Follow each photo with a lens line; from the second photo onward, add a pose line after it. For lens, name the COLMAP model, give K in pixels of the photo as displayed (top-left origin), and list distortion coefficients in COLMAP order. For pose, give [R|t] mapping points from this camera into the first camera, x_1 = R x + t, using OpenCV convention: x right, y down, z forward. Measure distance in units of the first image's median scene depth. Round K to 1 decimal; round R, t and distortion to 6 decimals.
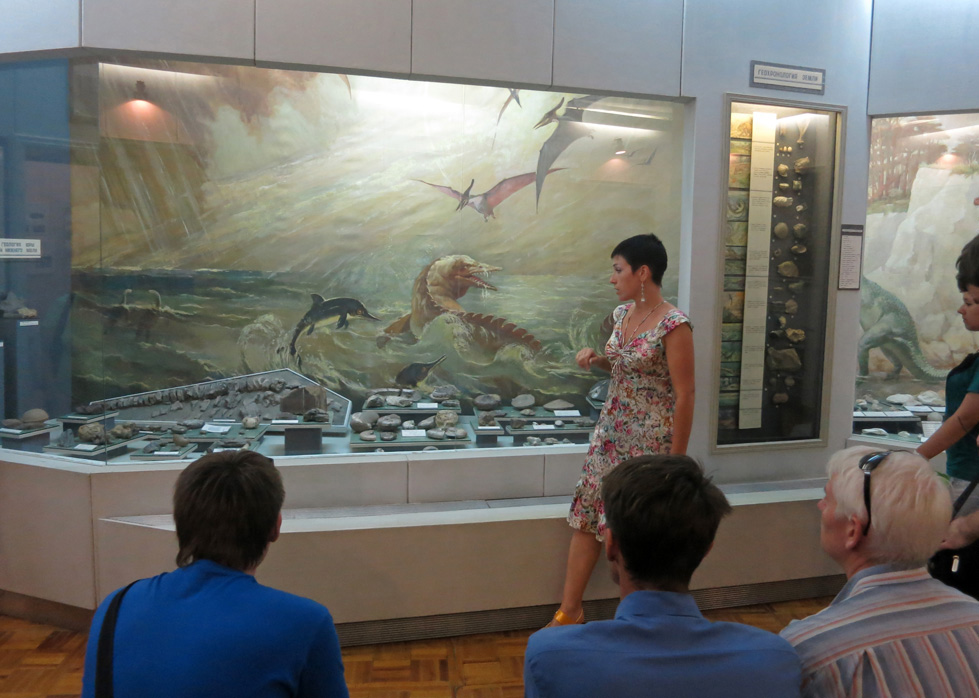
lens RADIAL K [[721.4, 0, 489.5], [0, 721.4, 349.6], [0, 0, 1]] dist [0.000007, 0.000005]
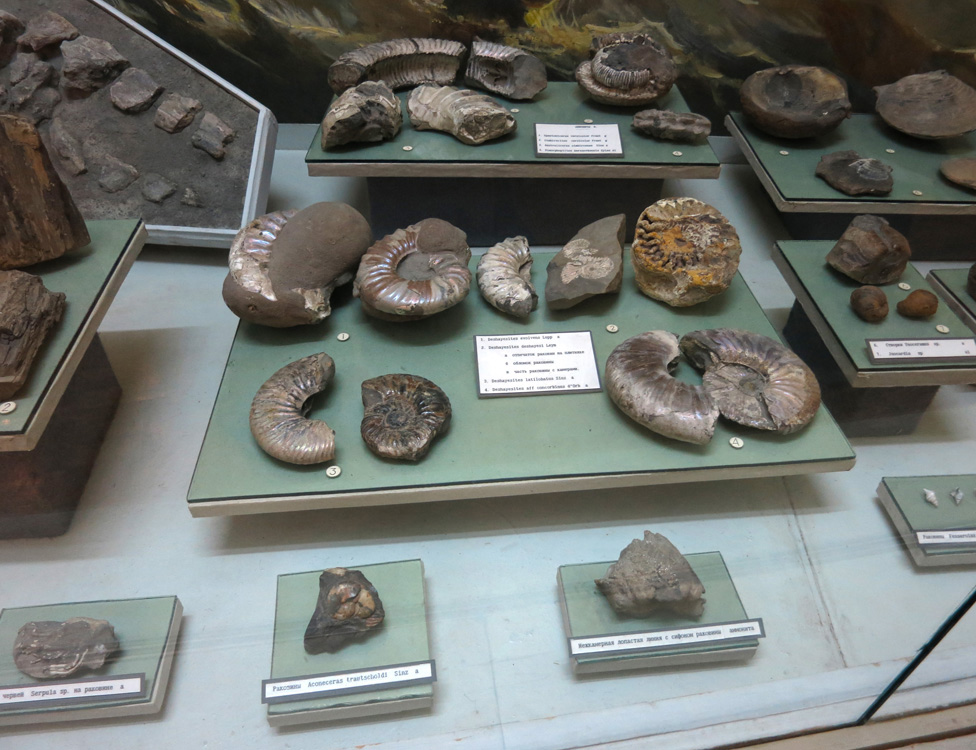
lens RADIAL K [[710.2, 0, 487.6], [0, 710.2, 375.1], [0, 0, 1]] dist [-0.032286, -0.001031]
pose [[0.995415, 0.059381, -0.074981, -0.092791], [-0.005228, 0.816544, 0.577260, 0.005994], [0.095504, -0.574221, 0.813111, 0.753386]]
